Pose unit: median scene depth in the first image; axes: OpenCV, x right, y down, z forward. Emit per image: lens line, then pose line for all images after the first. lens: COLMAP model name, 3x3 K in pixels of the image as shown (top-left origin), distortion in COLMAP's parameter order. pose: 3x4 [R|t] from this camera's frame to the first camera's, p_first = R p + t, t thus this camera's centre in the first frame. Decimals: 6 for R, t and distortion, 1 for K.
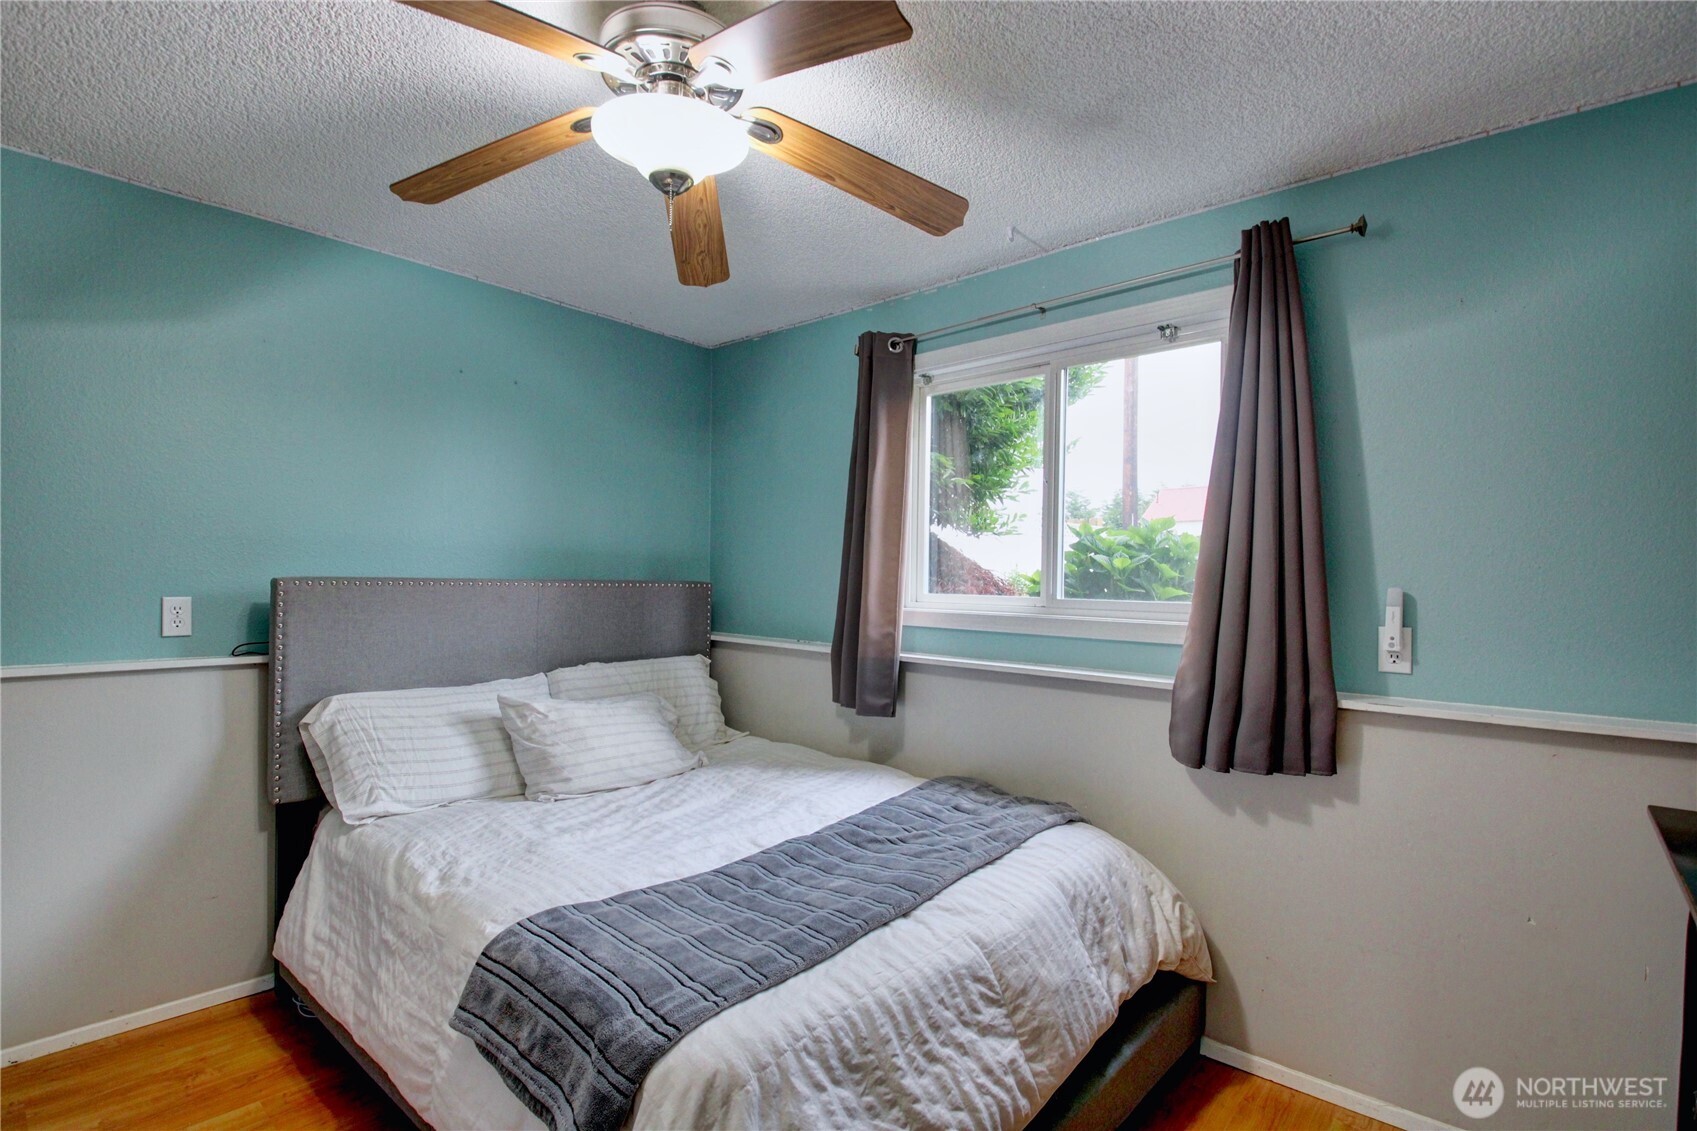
lens RADIAL K [[782.5, 0, 842.7], [0, 782.5, 566.7], [0, 0, 1]] dist [0.028482, 0.000137]
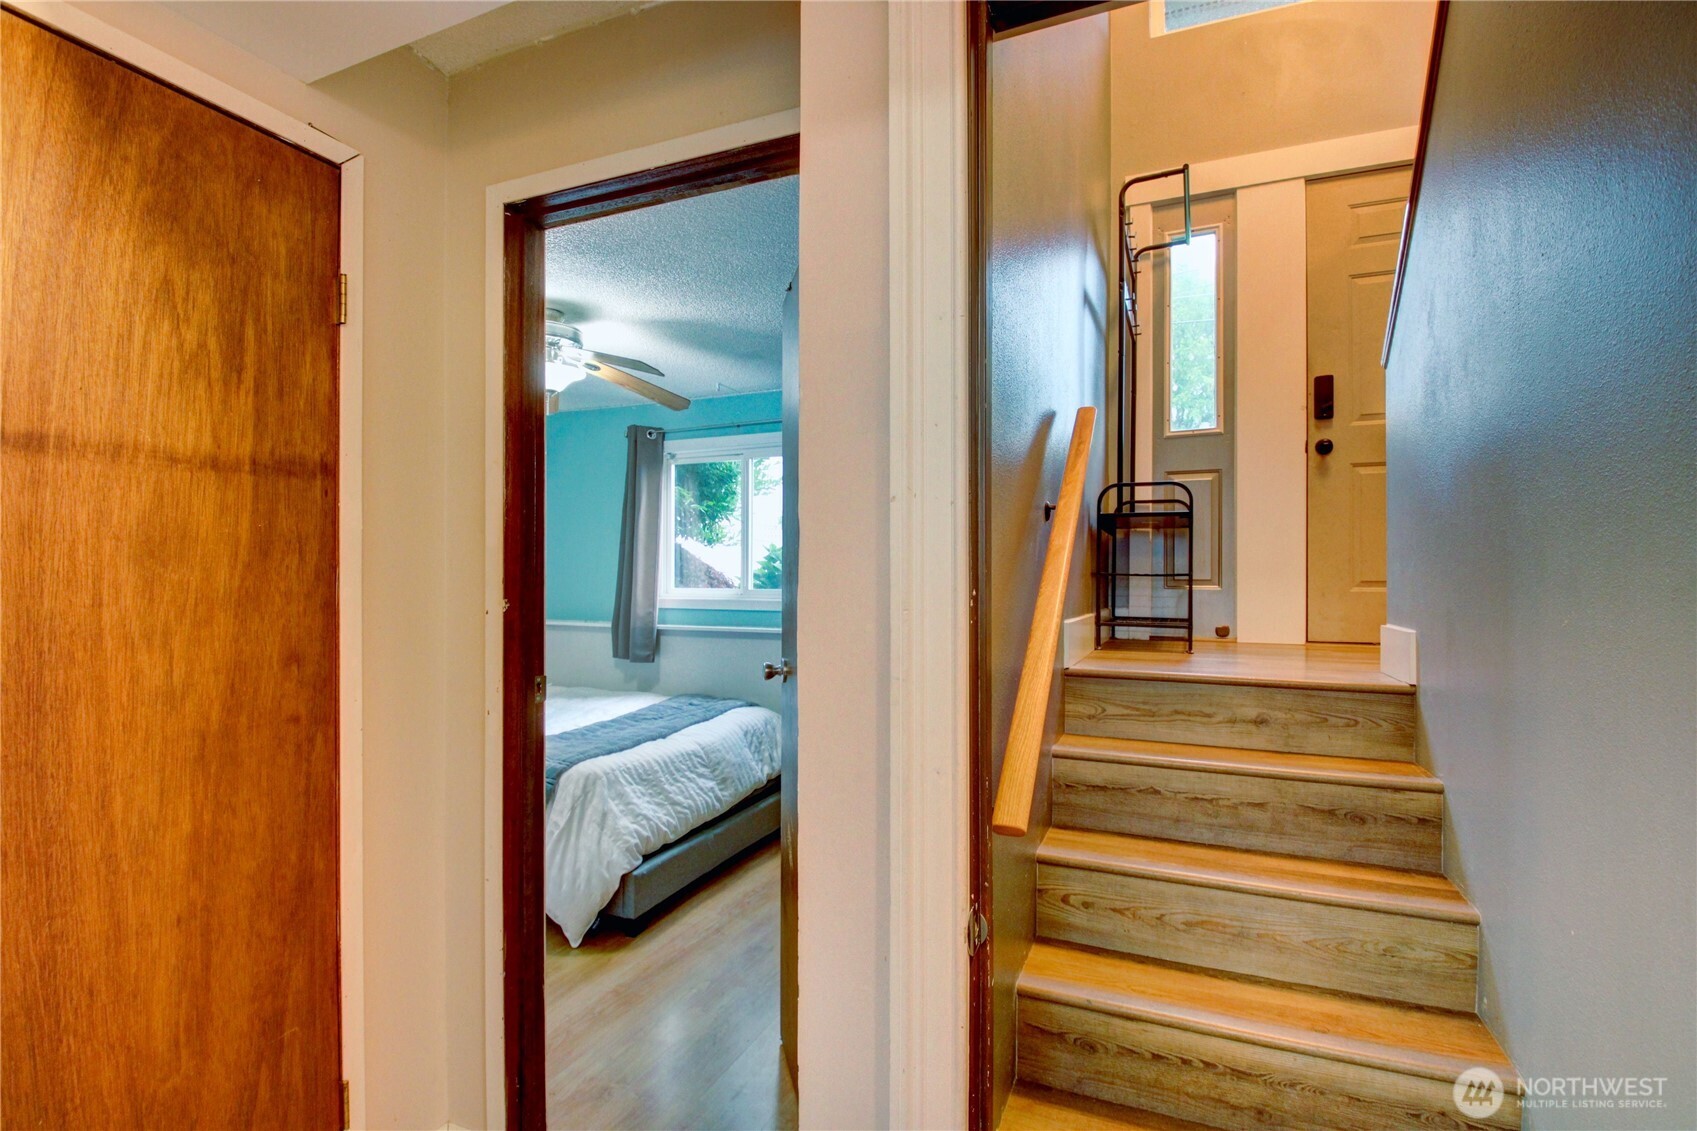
lens RADIAL K [[782.5, 0, 849.8], [0, 782.5, 567.4], [0, 0, 1]] dist [0.028482, 0.000137]
pose [[0.946554, -0.010292, 0.322381, -0.071857], [0.009163, 0.999945, 0.005020, -0.013525], [-0.322415, -0.001797, 0.946597, -0.679071]]
